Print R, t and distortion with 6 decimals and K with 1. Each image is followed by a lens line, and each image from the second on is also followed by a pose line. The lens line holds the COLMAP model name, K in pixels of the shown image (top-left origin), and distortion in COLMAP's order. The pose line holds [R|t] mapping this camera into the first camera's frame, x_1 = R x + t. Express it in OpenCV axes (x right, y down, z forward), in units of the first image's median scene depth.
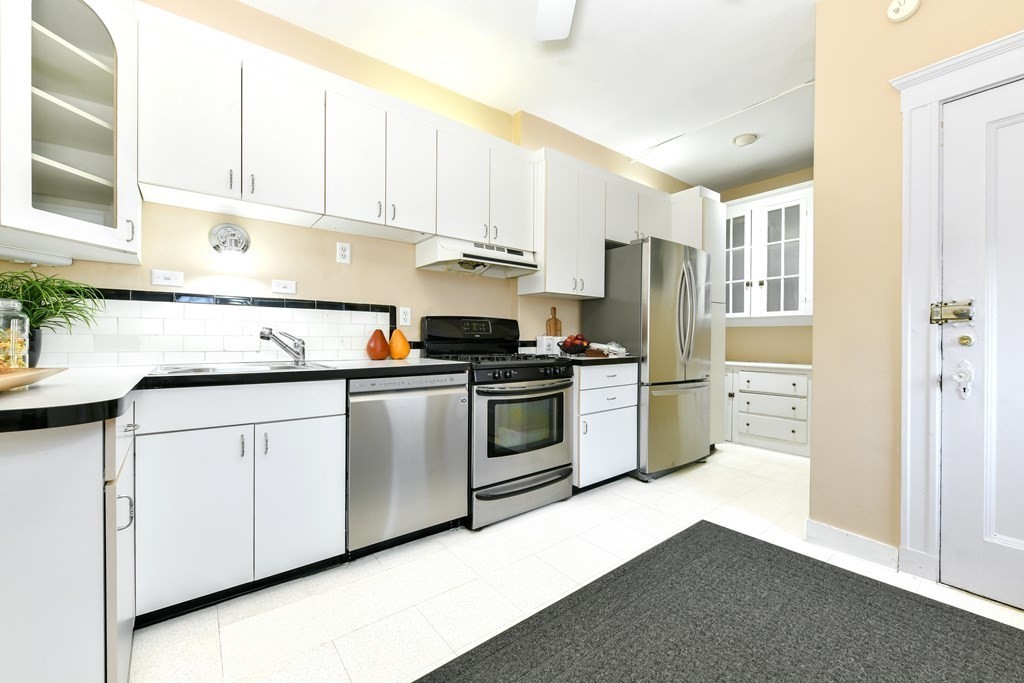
lens RADIAL K [[410.5, 0, 514.3], [0, 410.5, 343.1], [0, 0, 1]] dist [-0.001856, -0.000802]
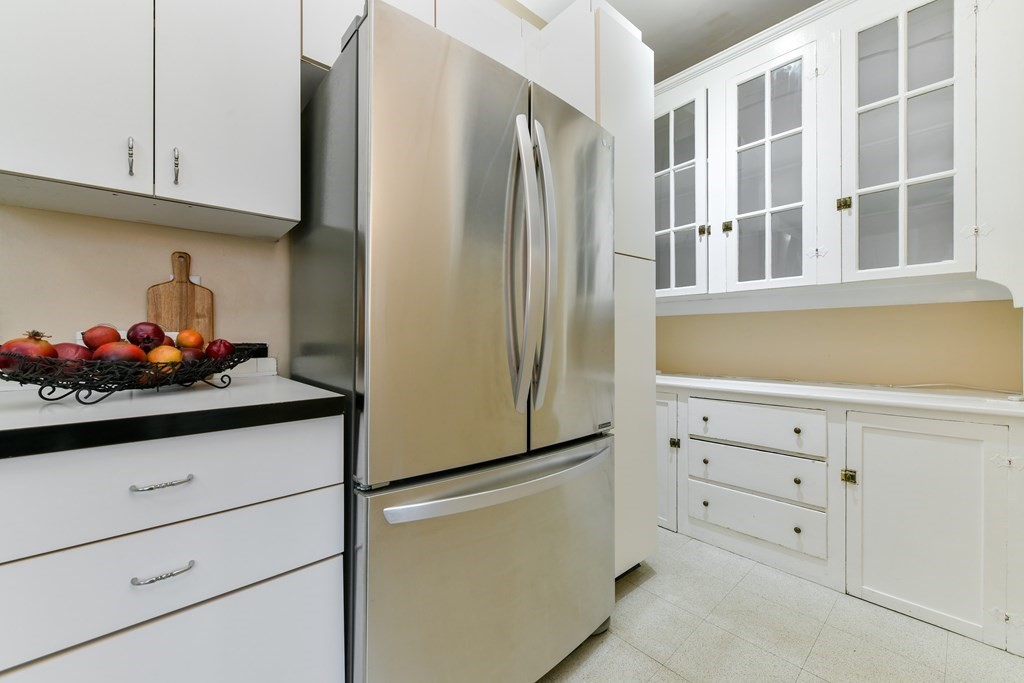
lens RADIAL K [[410.5, 0, 512.7], [0, 410.5, 341.2], [0, 0, 1]] dist [-0.001856, -0.000802]
pose [[0.997918, -0.009929, 0.063732, 0.389927], [0.010384, 0.999923, -0.006808, -0.002791], [-0.063660, 0.007455, 0.997944, 0.657347]]
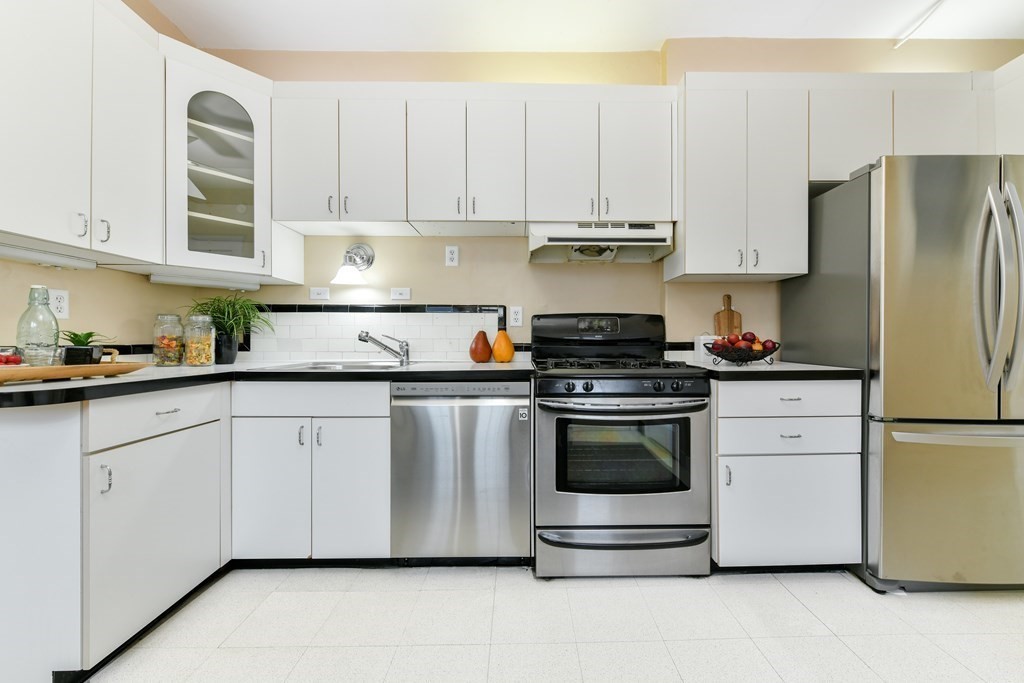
lens RADIAL K [[410.5, 0, 520.8], [0, 410.5, 339.9], [0, 0, 1]] dist [-0.001856, -0.000802]
pose [[0.792285, -0.006145, -0.610121, 0.261227], [-0.001220, 0.999931, -0.011655, -0.000909], [0.610150, 0.009979, 0.792223, 0.237751]]
